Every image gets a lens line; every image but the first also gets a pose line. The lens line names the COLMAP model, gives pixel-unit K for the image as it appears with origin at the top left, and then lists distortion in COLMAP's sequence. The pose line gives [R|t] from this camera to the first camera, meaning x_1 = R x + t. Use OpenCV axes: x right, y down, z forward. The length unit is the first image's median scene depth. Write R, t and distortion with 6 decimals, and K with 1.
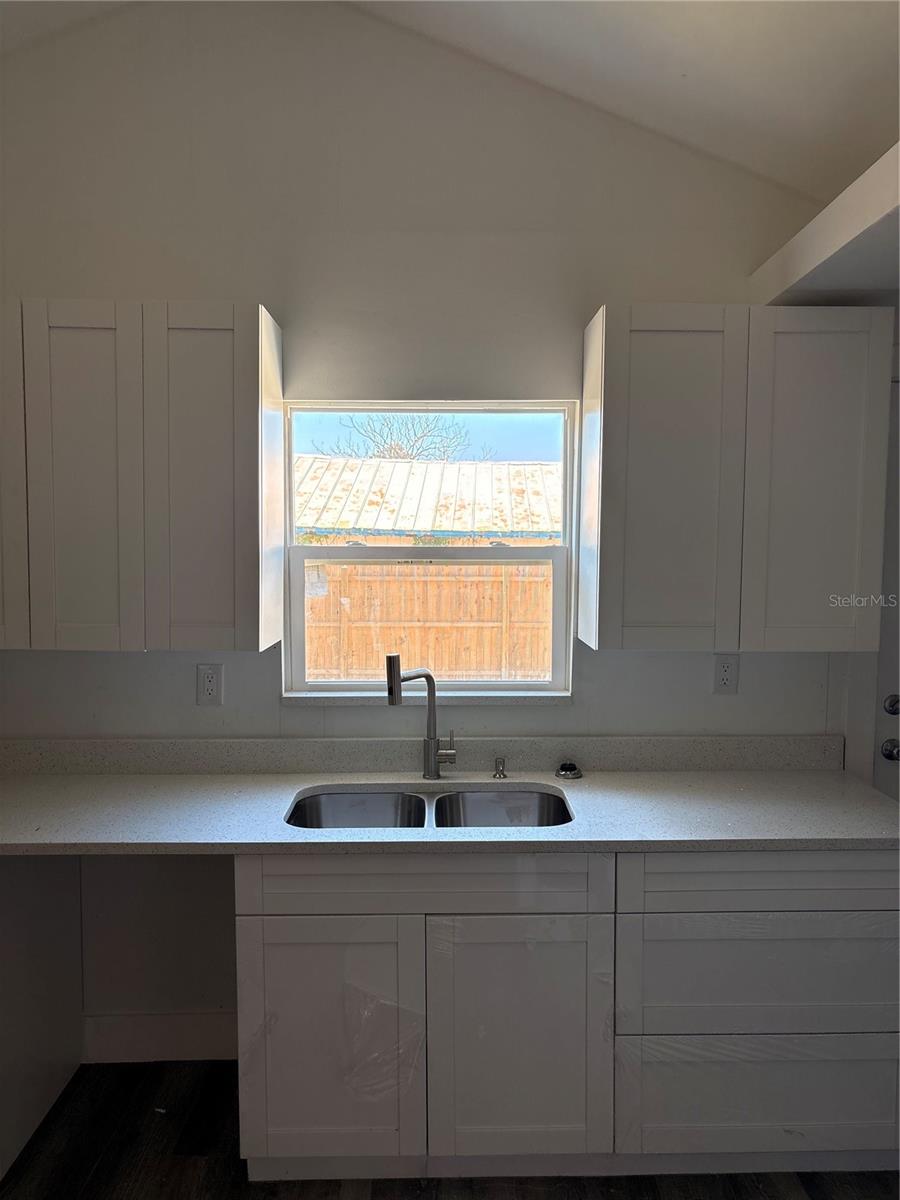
lens RADIAL K [[911.9, 0, 448.1], [0, 911.9, 604.0], [0, 0, 1]] dist [0.035495, -0.037063]
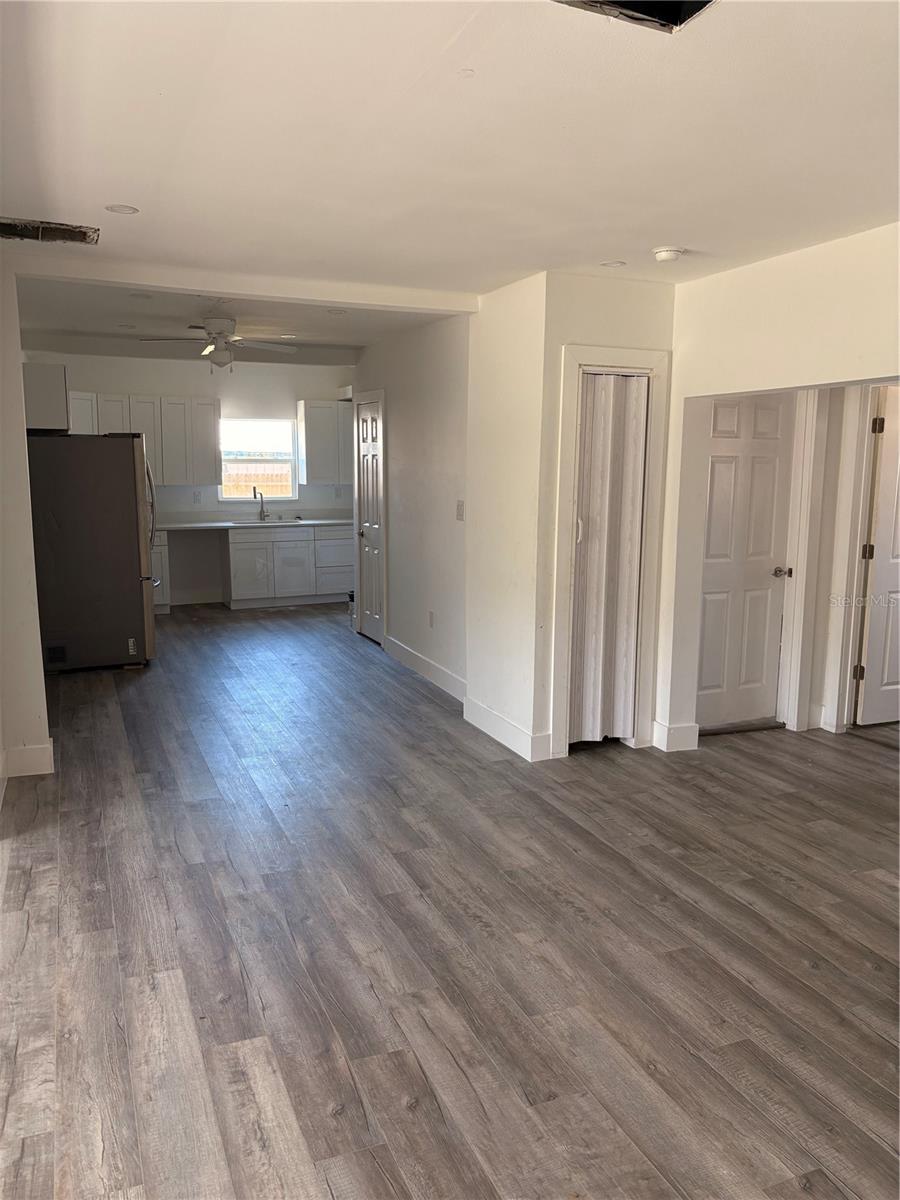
lens RADIAL K [[911.9, 0, 448.1], [0, 911.9, 604.0], [0, 0, 1]] dist [0.035495, -0.037063]
pose [[0.929110, -0.063280, 0.364349, -0.681302], [0.029202, 0.994729, 0.098296, 0.178444], [-0.368648, -0.080688, 0.926060, -2.714841]]
